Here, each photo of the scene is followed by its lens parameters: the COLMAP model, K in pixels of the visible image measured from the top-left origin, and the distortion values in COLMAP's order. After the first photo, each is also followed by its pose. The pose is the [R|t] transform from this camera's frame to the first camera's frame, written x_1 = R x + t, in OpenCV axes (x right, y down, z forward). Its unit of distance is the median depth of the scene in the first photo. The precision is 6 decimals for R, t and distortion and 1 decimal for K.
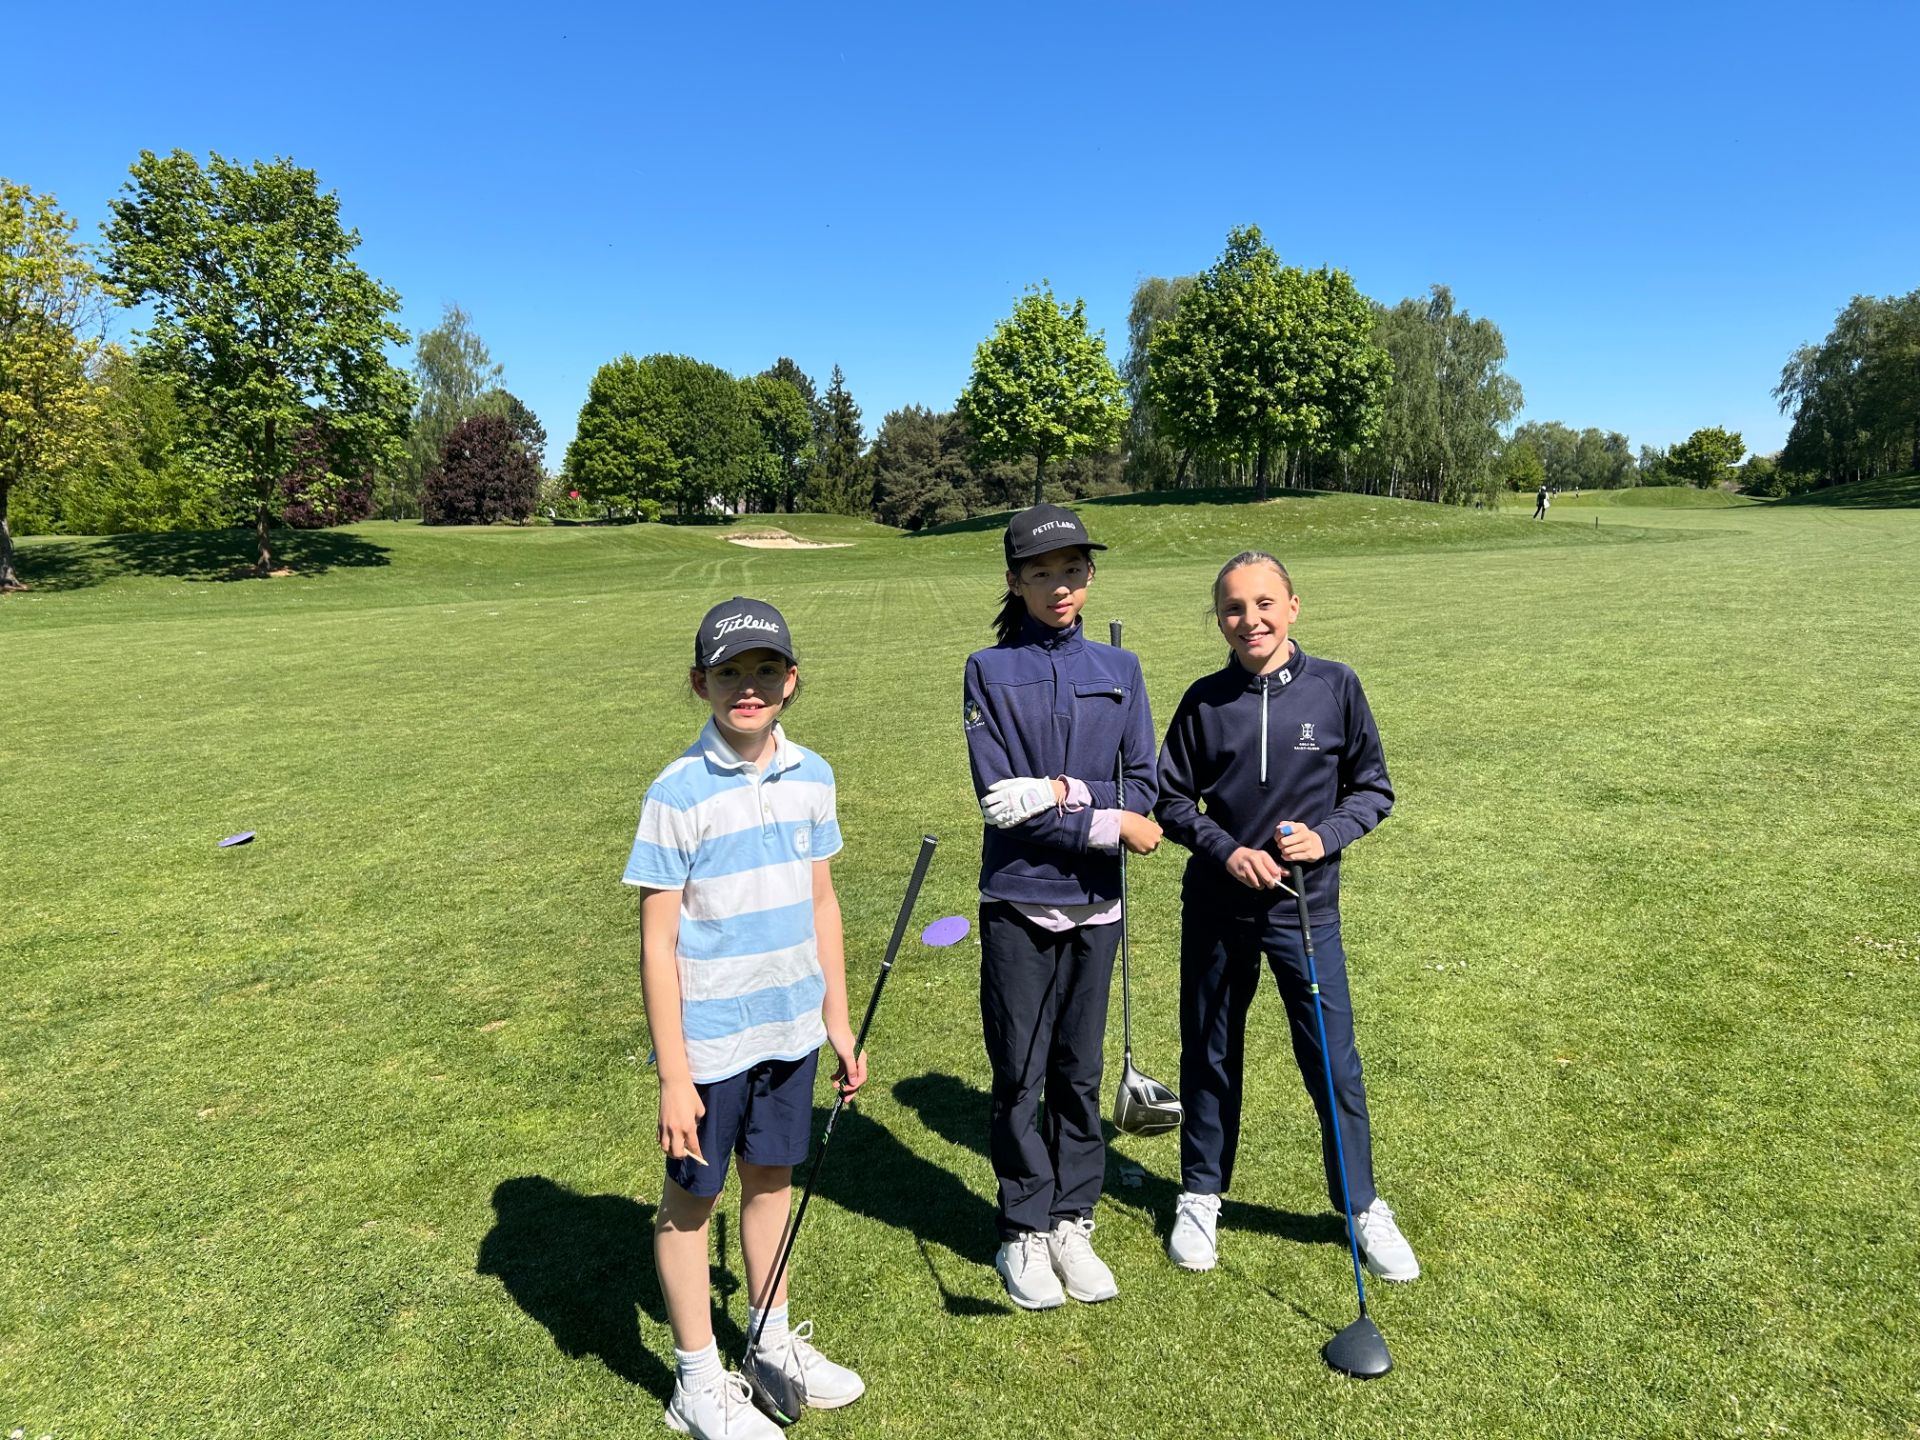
lens RADIAL K [[1439.1, 0, 945.9], [0, 1439.1, 722.2], [0, 0, 1]] dist [0.050448, -0.059412]
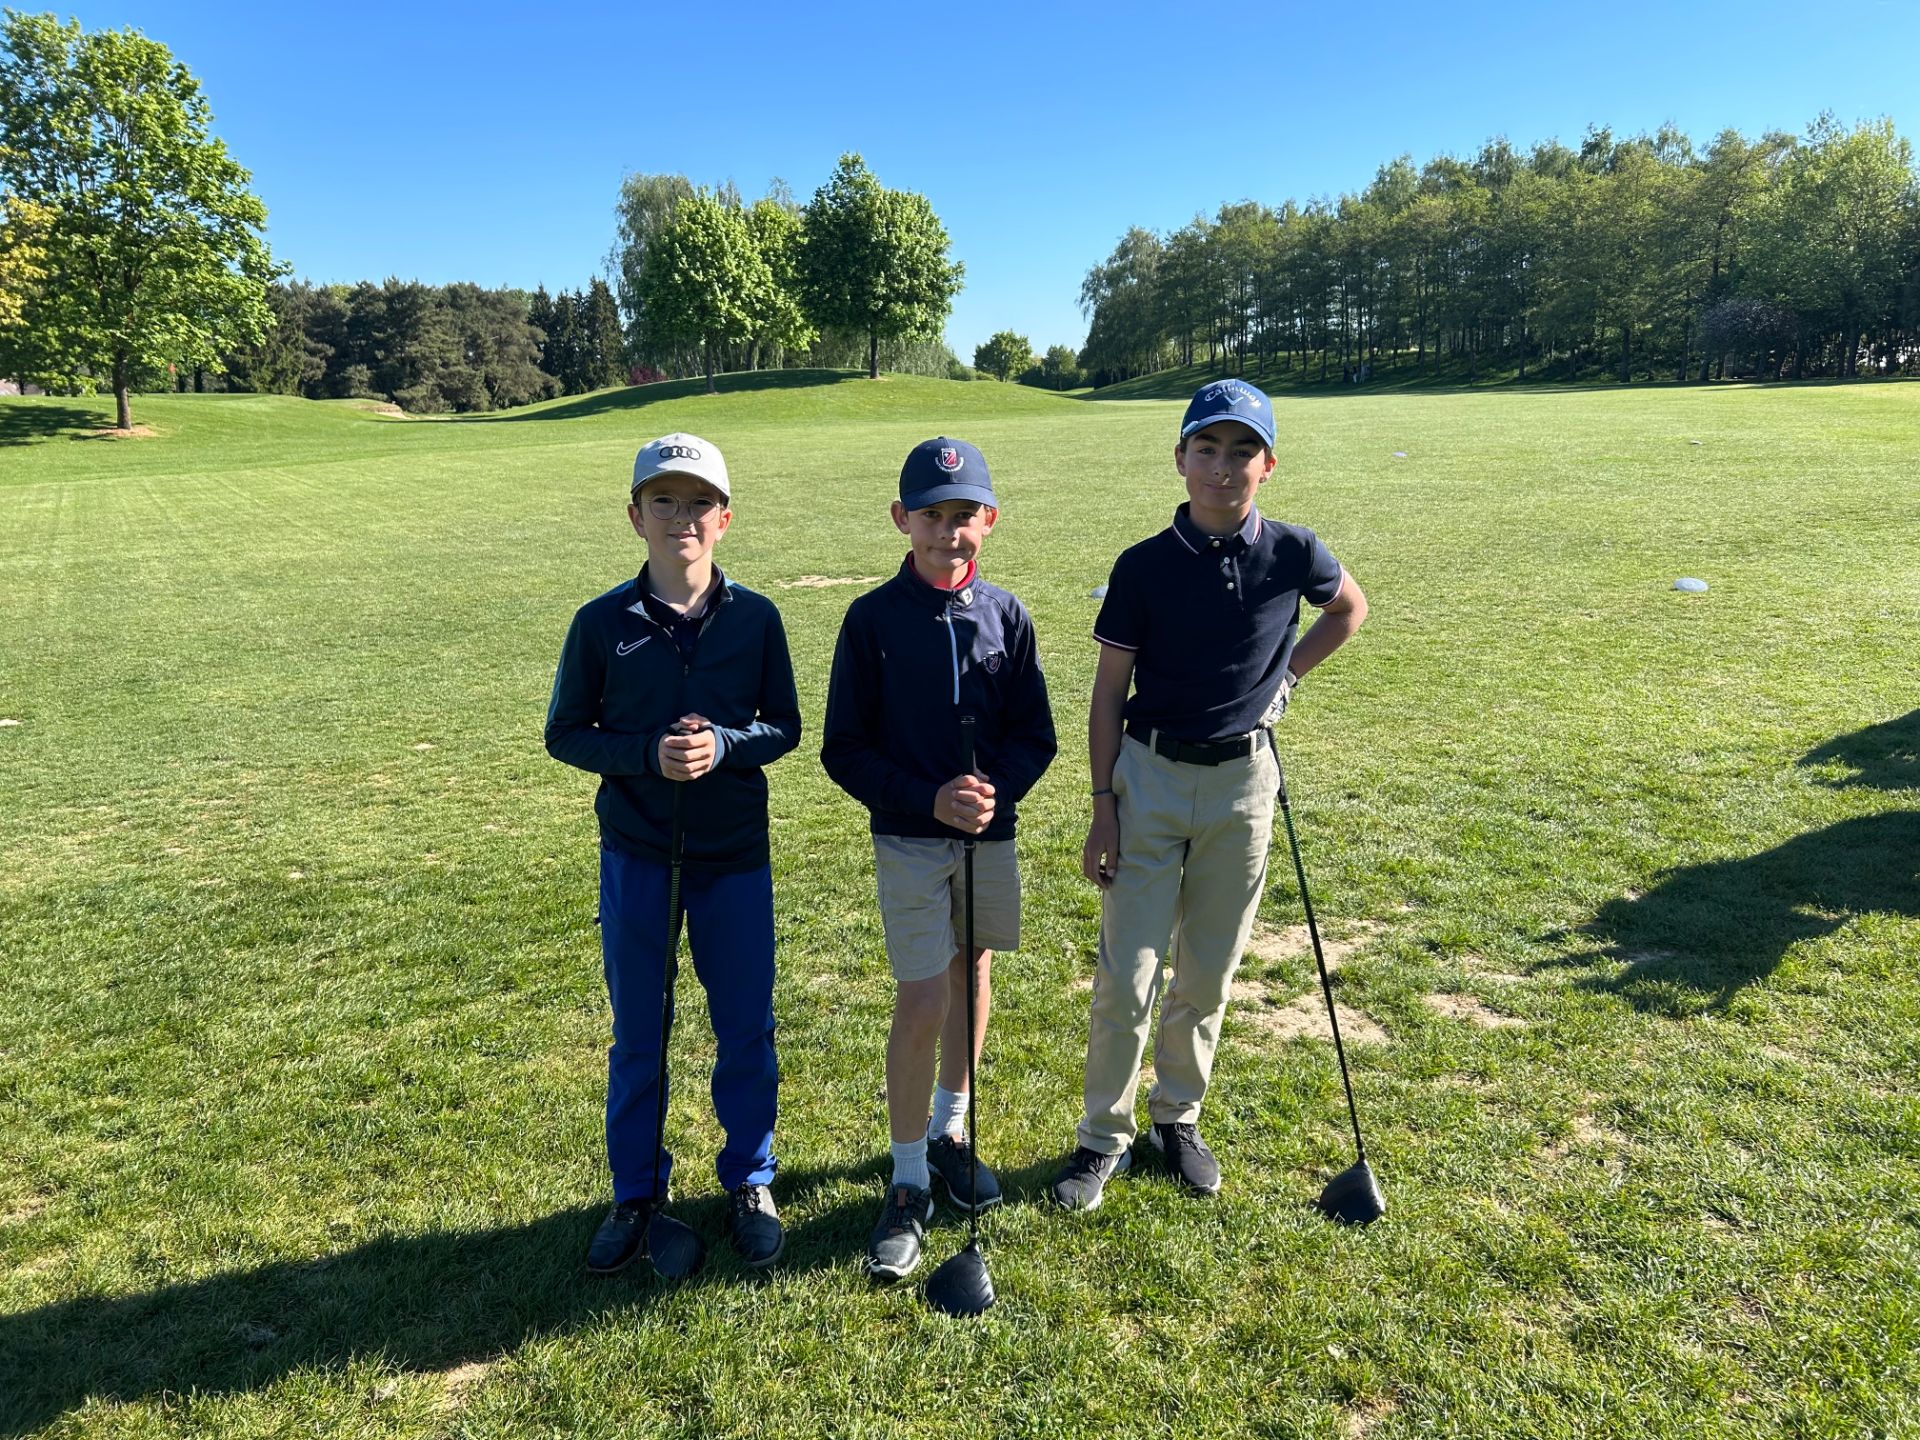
lens RADIAL K [[1439.1, 0, 957.2], [0, 1439.1, 719.8], [0, 0, 1]] dist [0.050448, -0.059412]
pose [[0.878450, -0.100008, 0.467252, -0.343232], [0.067226, 0.993993, 0.086361, 0.037871], [-0.473082, -0.044453, 0.879896, -0.149009]]
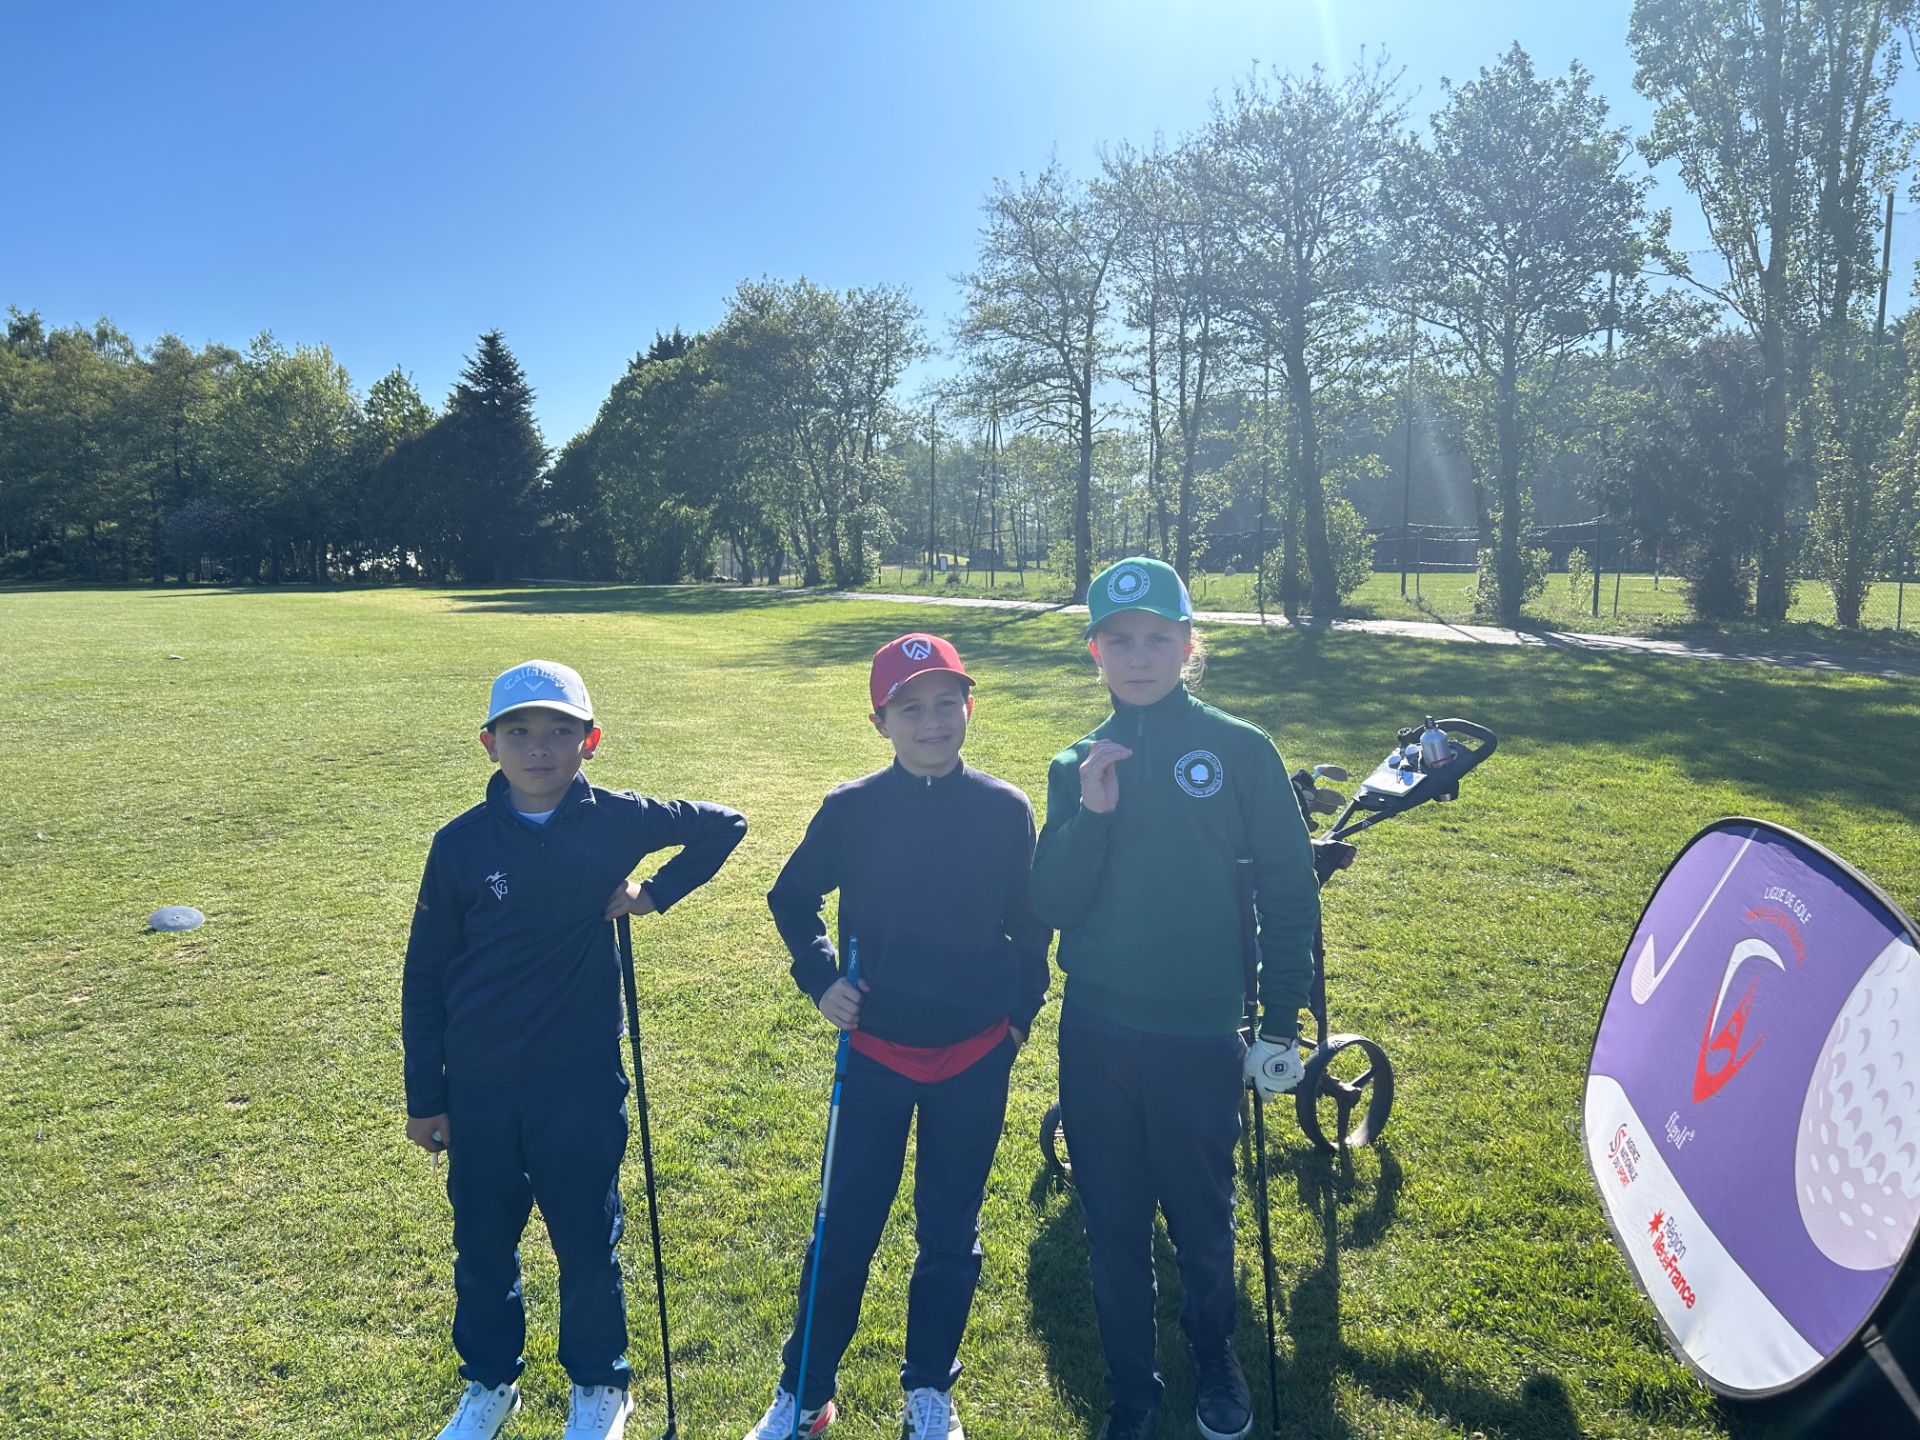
lens RADIAL K [[1439.1, 0, 952.6], [0, 1439.1, 725.2], [0, 0, 1]] dist [0.050448, -0.059412]
pose [[0.123926, -0.076980, 0.989301, -0.284280], [0.135600, 0.988947, 0.059966, 0.030062], [-0.982983, 0.126718, 0.132995, -0.111255]]
